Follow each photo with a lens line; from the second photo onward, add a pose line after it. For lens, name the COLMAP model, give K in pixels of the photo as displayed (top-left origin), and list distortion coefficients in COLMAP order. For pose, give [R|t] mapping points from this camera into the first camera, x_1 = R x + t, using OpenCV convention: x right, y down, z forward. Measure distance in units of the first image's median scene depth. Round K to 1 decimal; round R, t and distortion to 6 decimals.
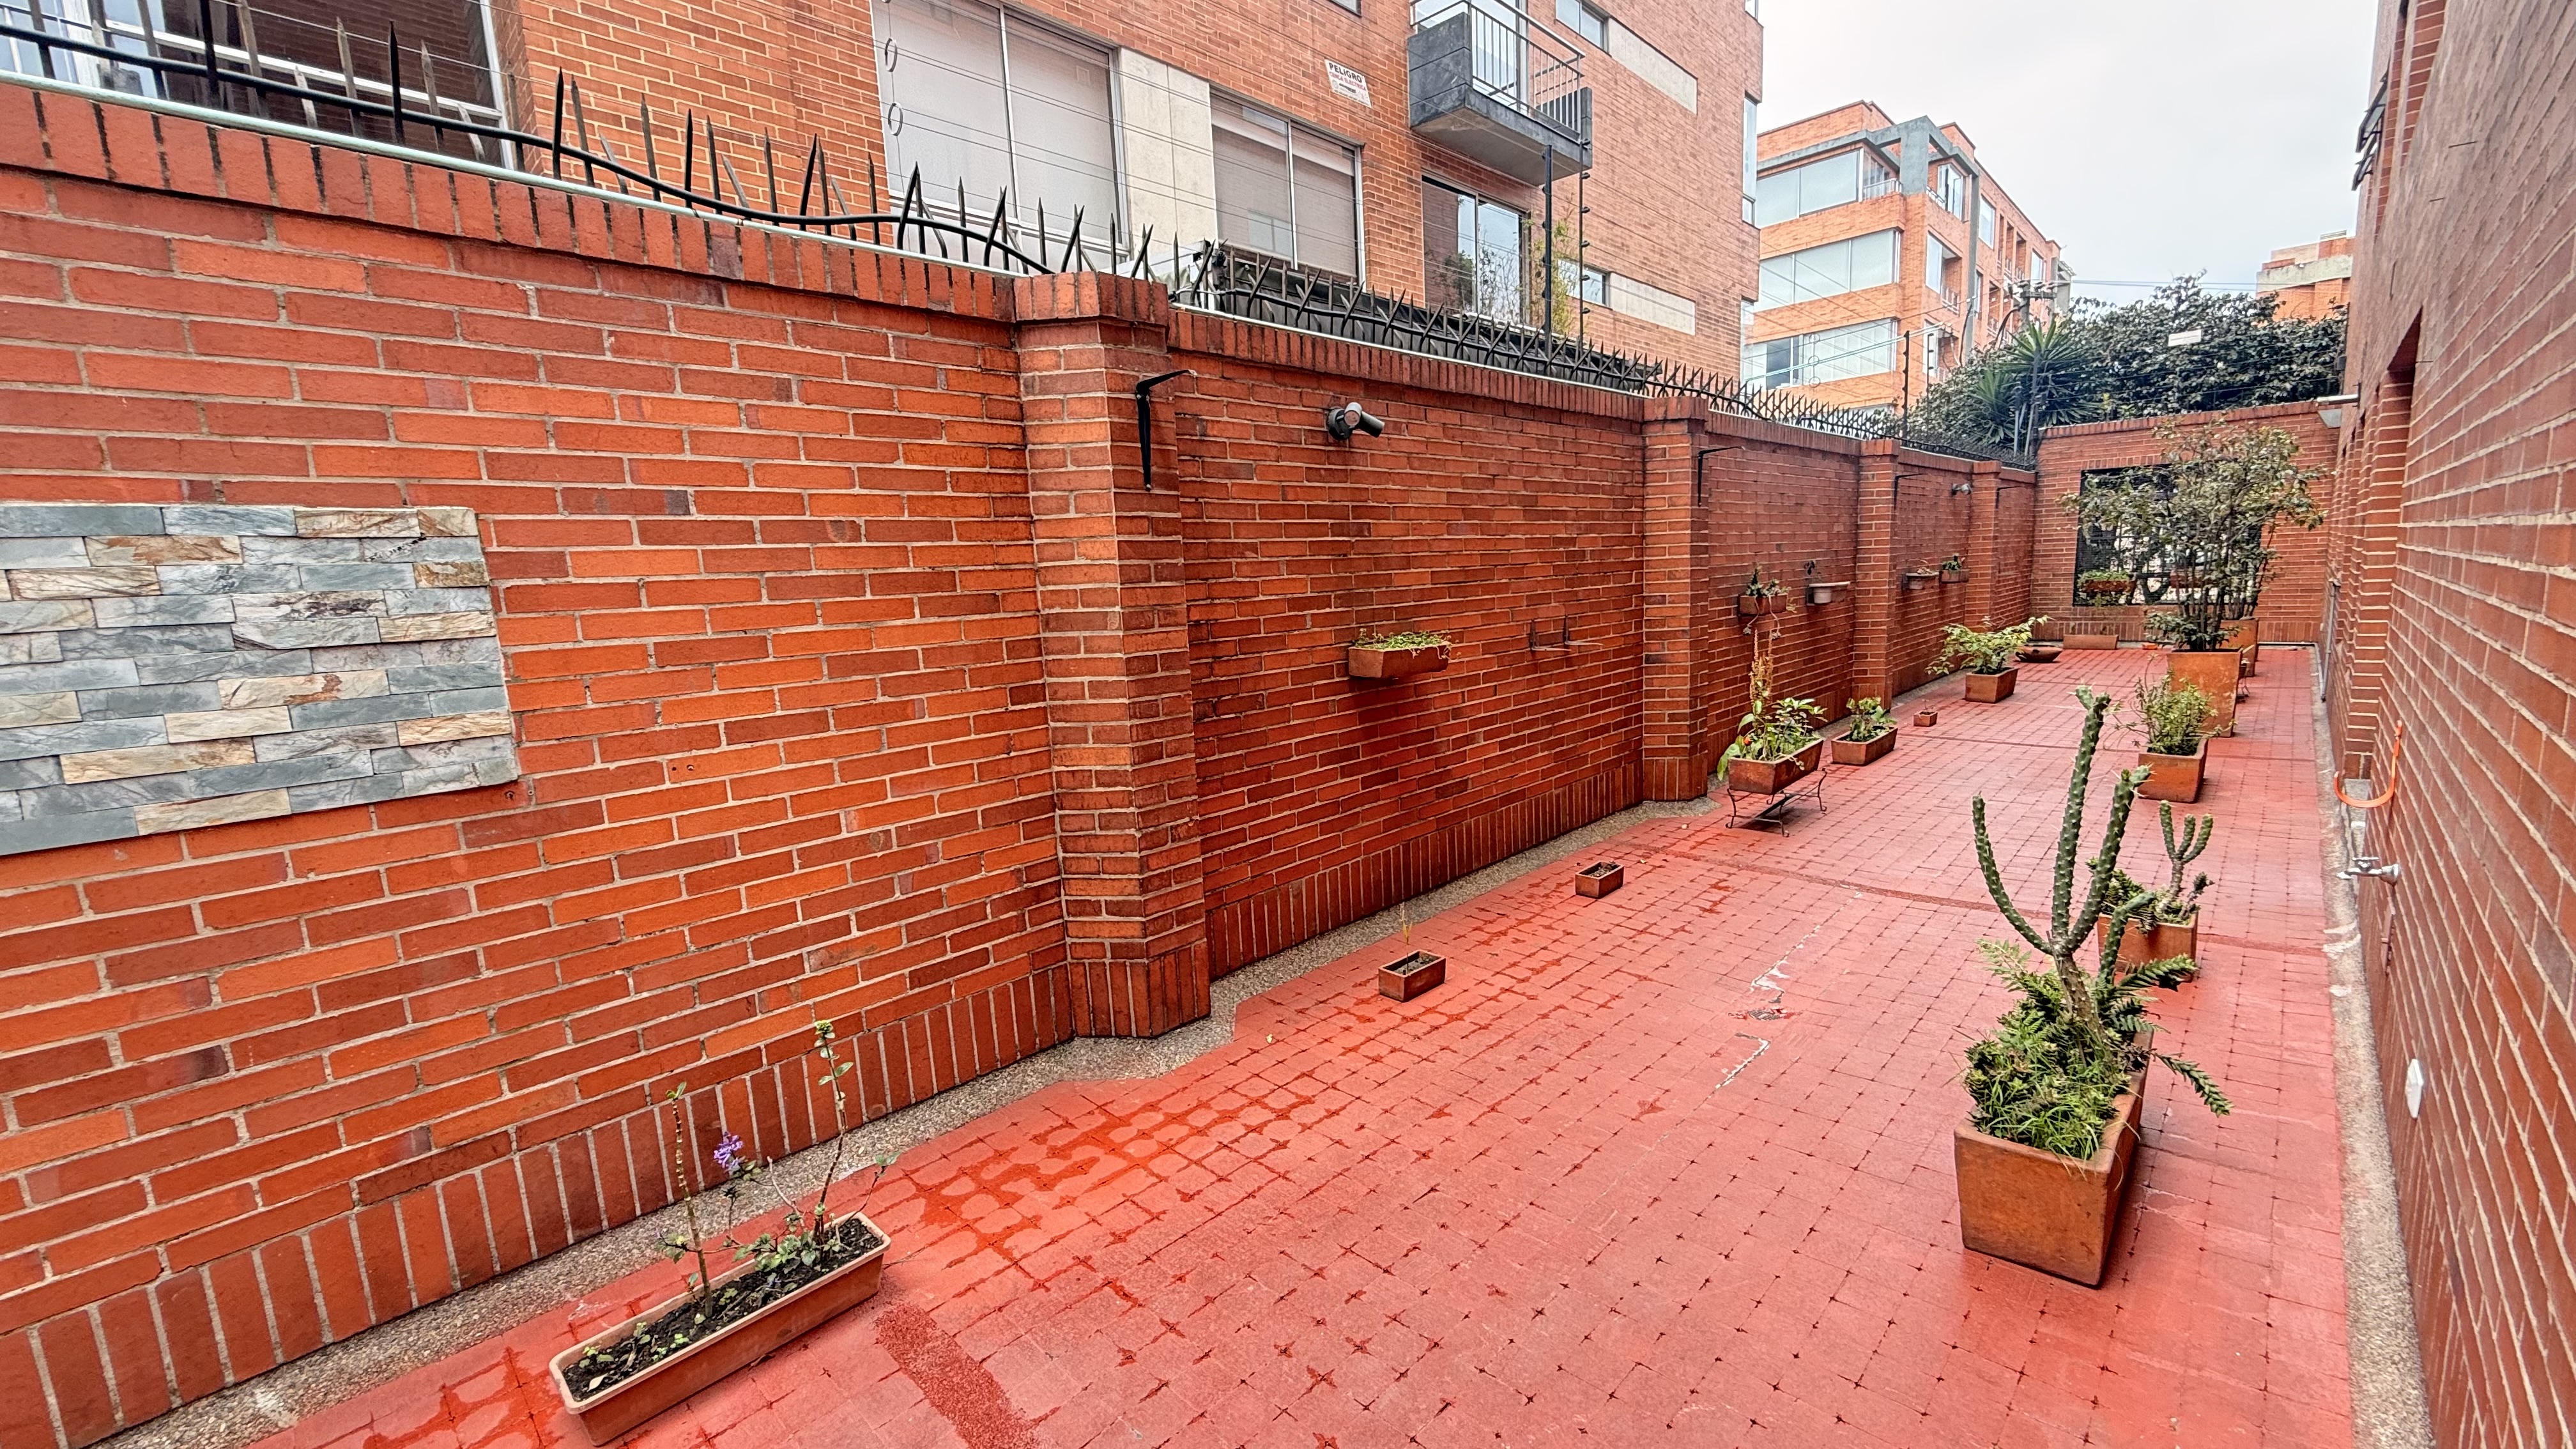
lens RADIAL K [[1025.0, 0, 1281.1], [0, 1025.0, 730.2], [0, 0, 1]] dist [-0.001998, 0.000936]
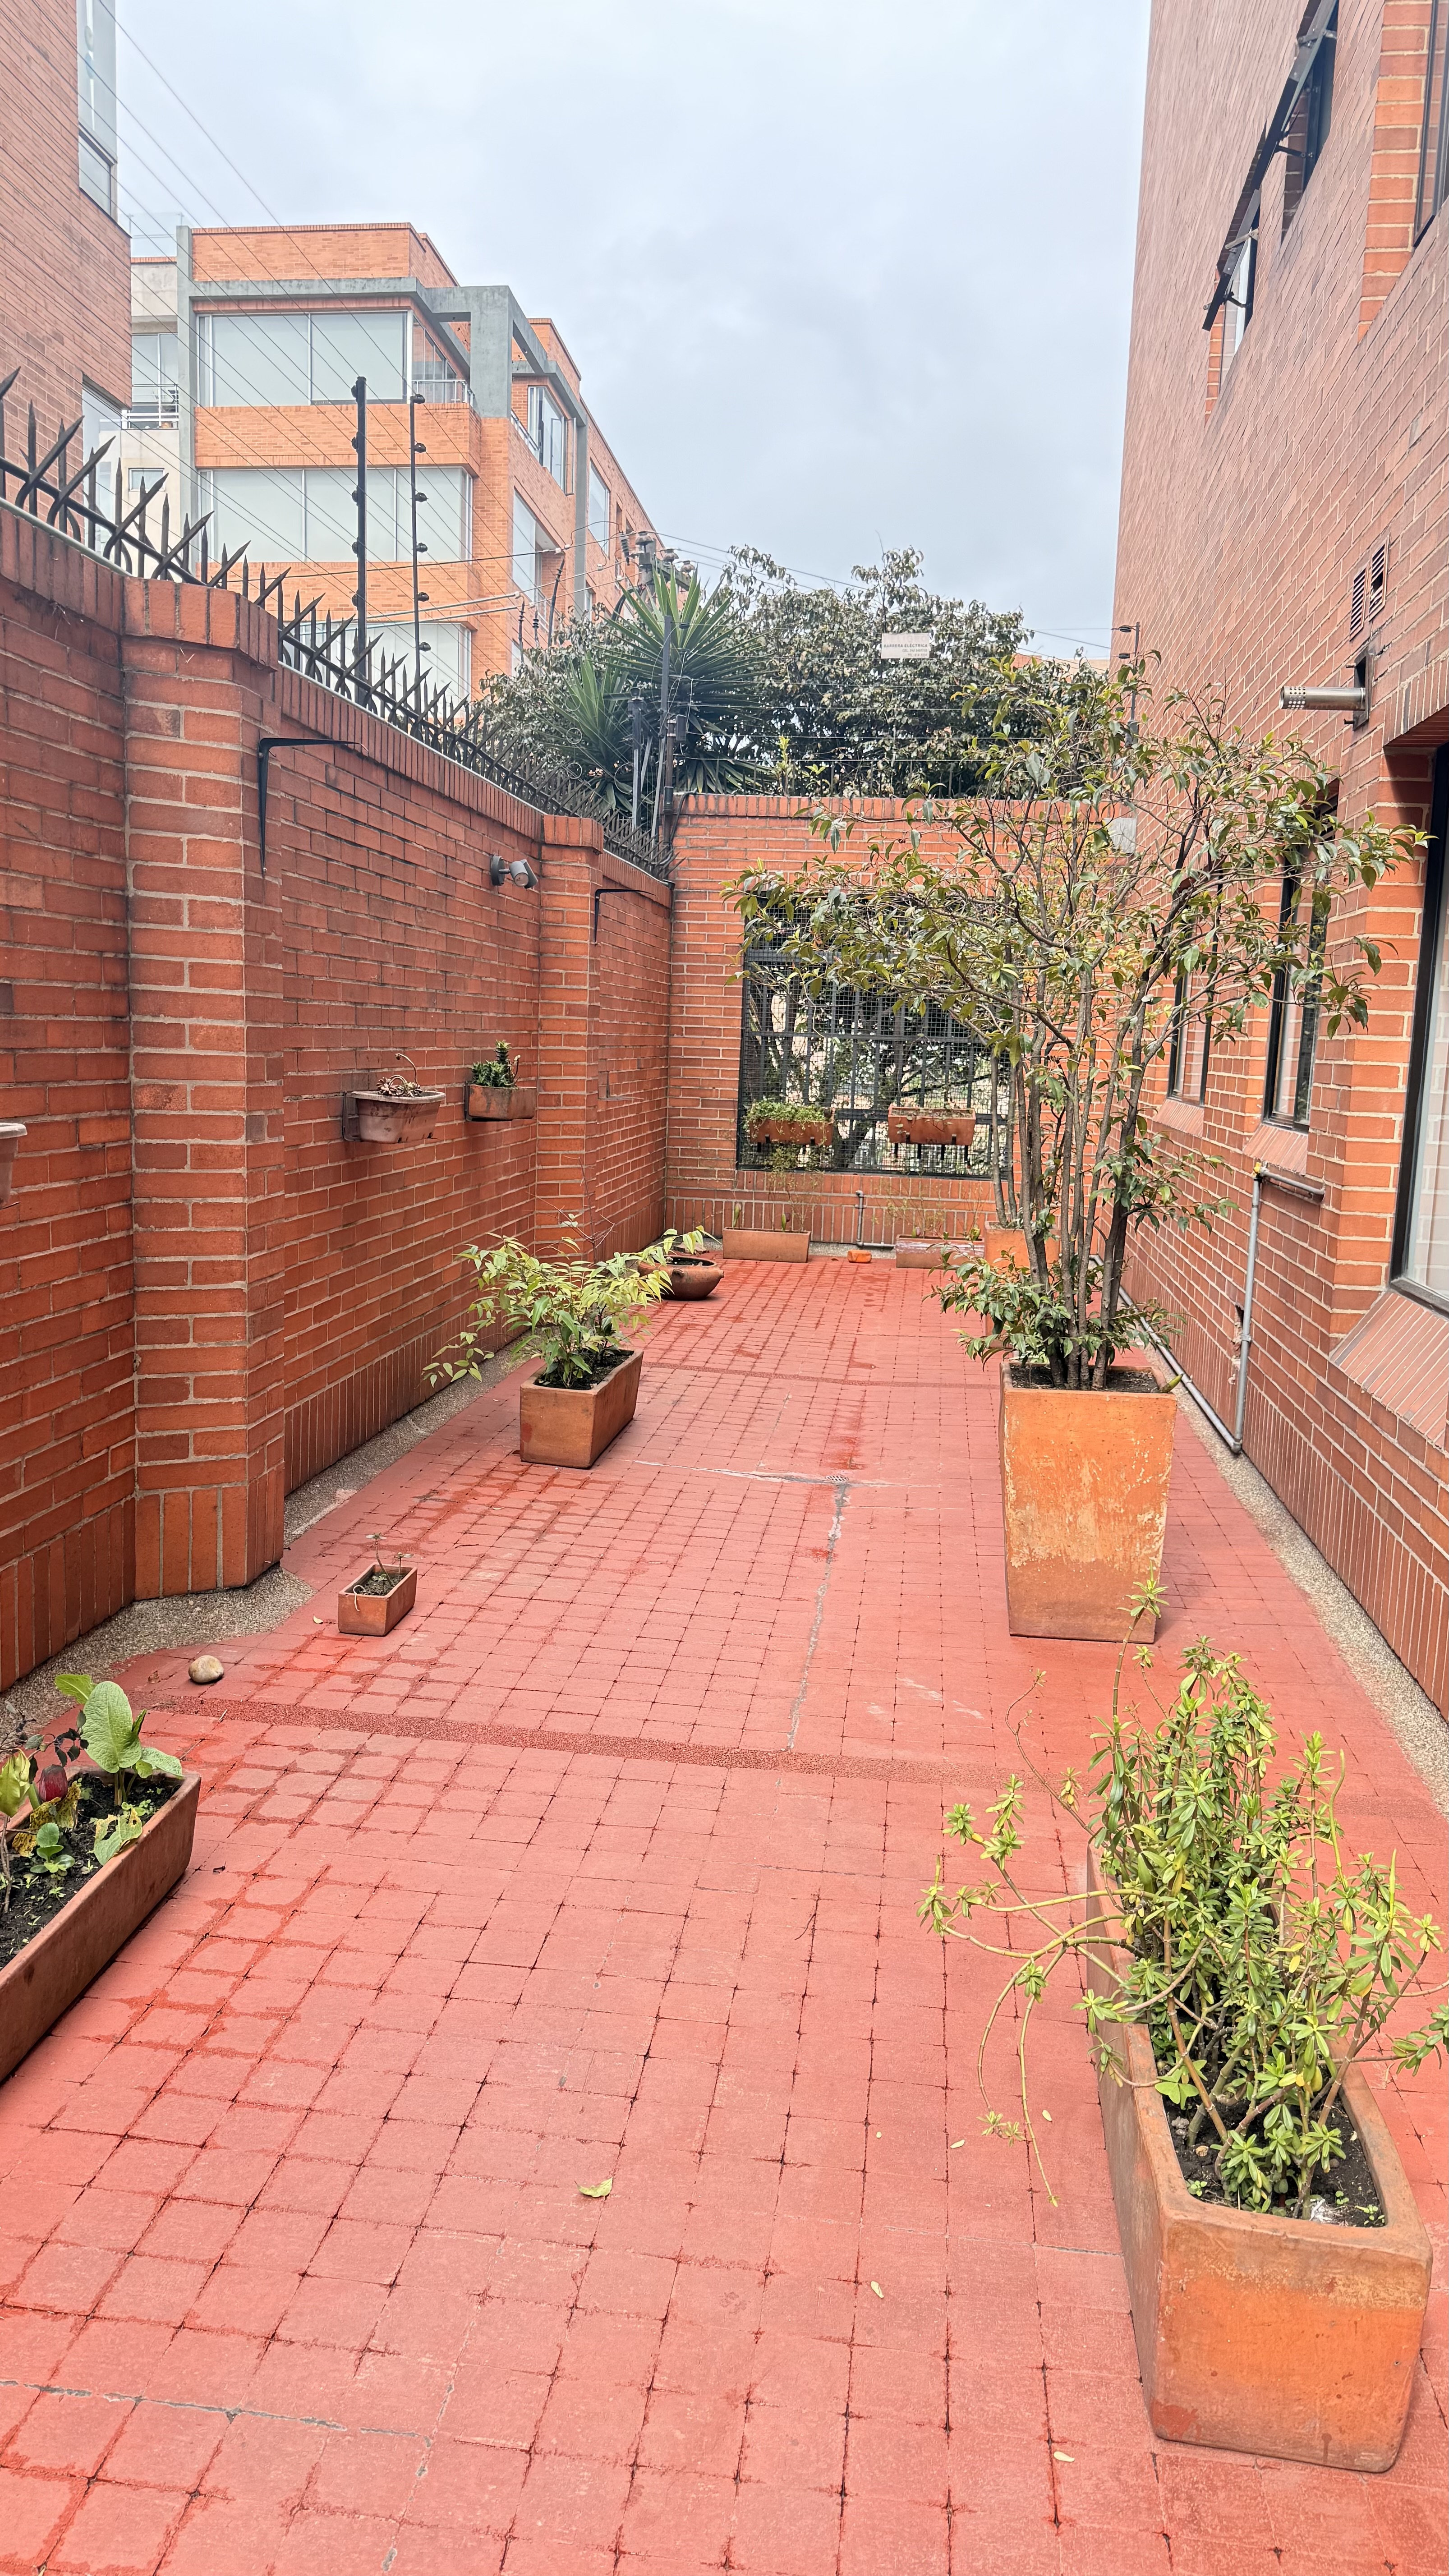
lens RADIAL K [[1758.7, 0, 720.5], [0, 1758.7, 1290.1], [0, 0, 1]] dist [-0.003190, -0.001034]
pose [[0.789081, -0.009487, 0.614216, 0.256409], [0.015751, 0.999864, -0.004792, -0.060629], [-0.614087, 0.013455, 0.789124, 0.349687]]
